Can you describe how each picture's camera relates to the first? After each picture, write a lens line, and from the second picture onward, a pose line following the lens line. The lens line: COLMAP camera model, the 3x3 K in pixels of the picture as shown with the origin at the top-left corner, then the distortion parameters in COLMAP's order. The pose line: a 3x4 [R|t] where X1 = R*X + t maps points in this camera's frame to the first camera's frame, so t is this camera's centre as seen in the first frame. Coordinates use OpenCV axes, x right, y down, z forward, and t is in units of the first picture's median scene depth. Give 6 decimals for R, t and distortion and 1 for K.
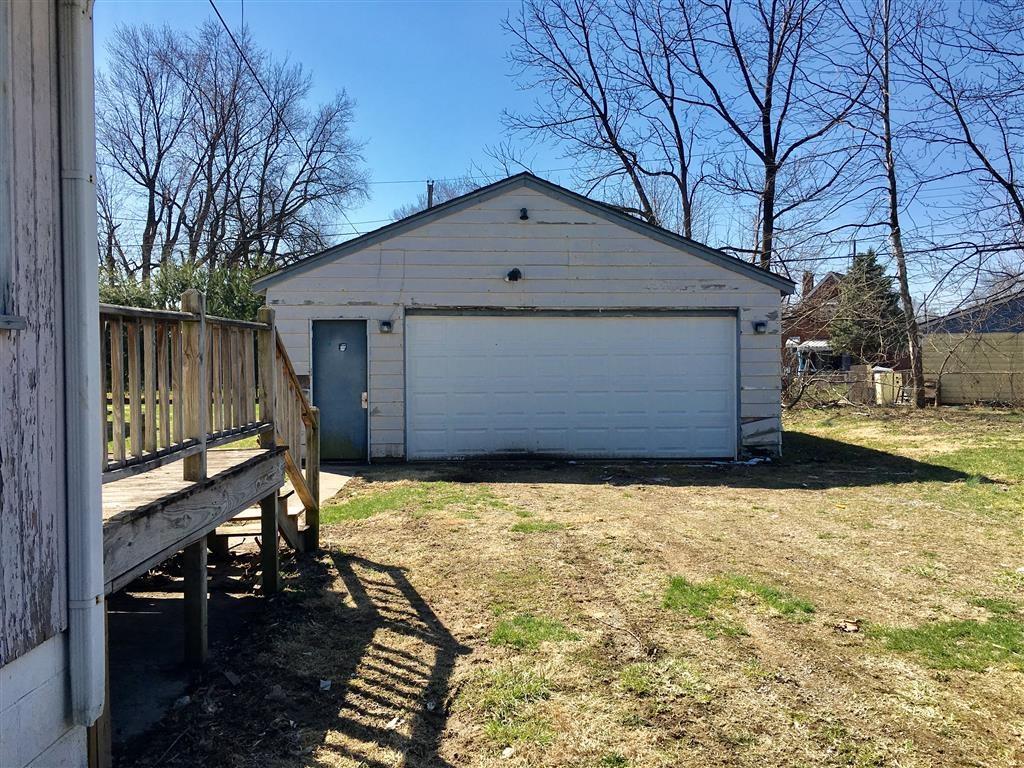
lens RADIAL K [[886.0, 0, 510.0], [0, 886.0, 380.3], [0, 0, 1]] dist [0.052157, -0.055115]
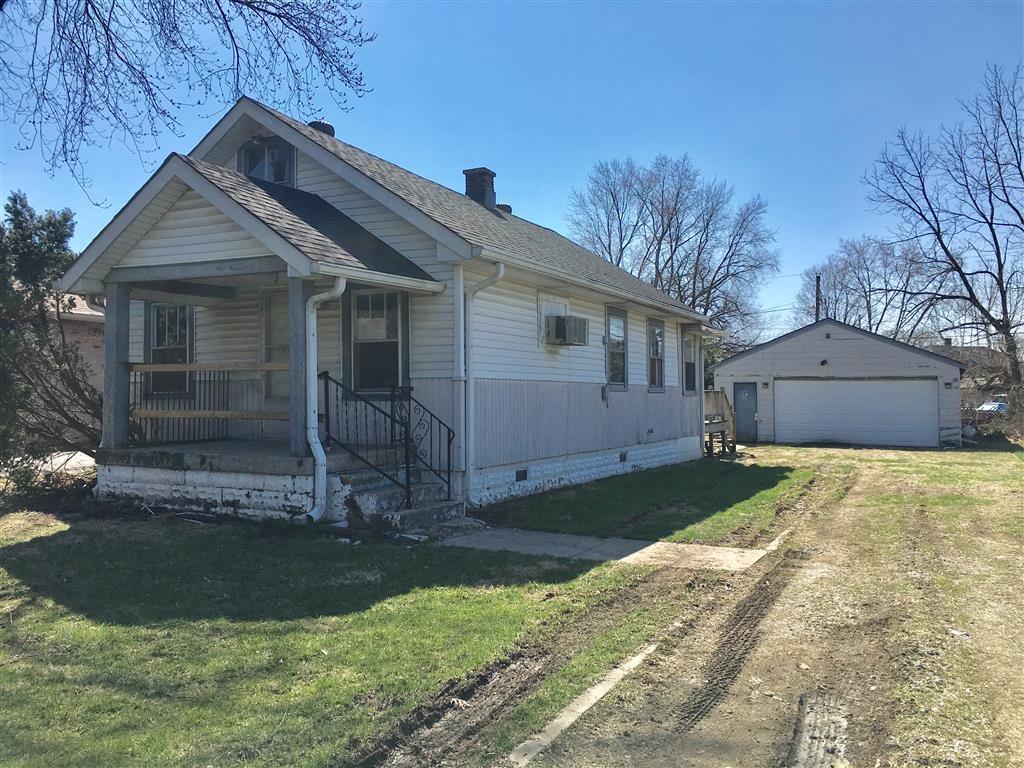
lens RADIAL K [[886.0, 0, 493.2], [0, 886.0, 359.8], [0, 0, 1]] dist [0.052157, -0.055115]
pose [[0.885919, -0.015229, -0.463589, 0.141282], [-0.016206, 0.997834, -0.063751, 0.015221], [0.463556, 0.063991, 0.883754, -0.637956]]
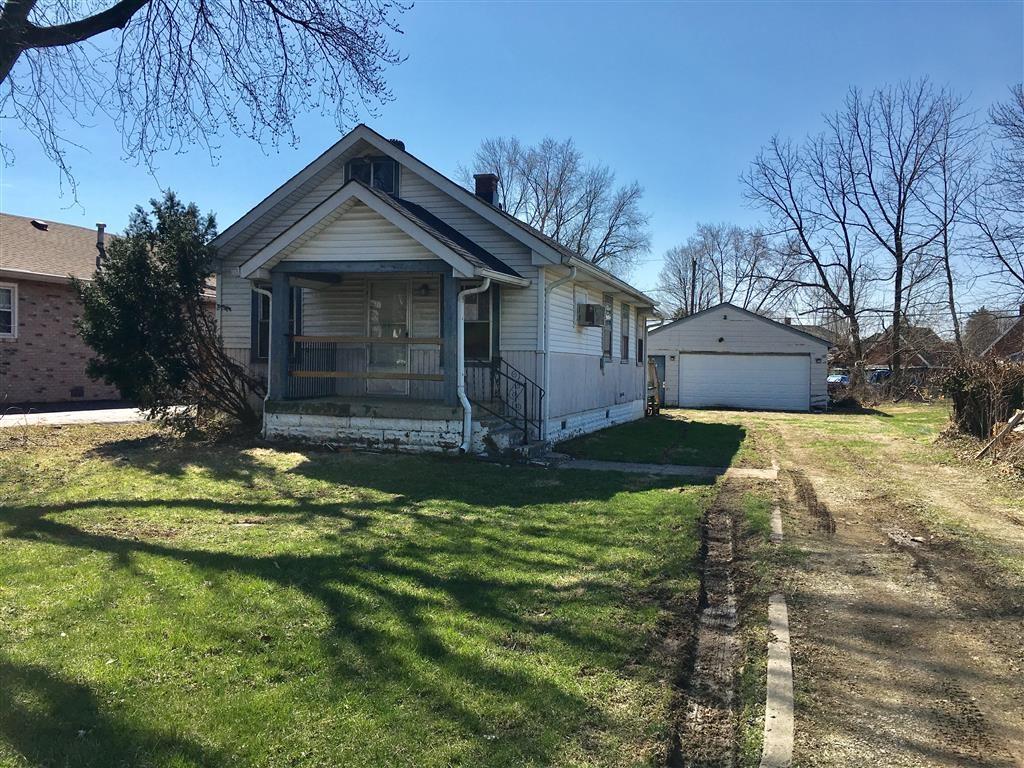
lens RADIAL K [[886.0, 0, 494.3], [0, 886.0, 374.7], [0, 0, 1]] dist [0.052157, -0.055115]
pose [[0.951122, 0.022410, -0.308001, 0.083268], [-0.028183, 0.999500, -0.014305, 0.020759], [0.307526, 0.022286, 0.951279, -0.808143]]
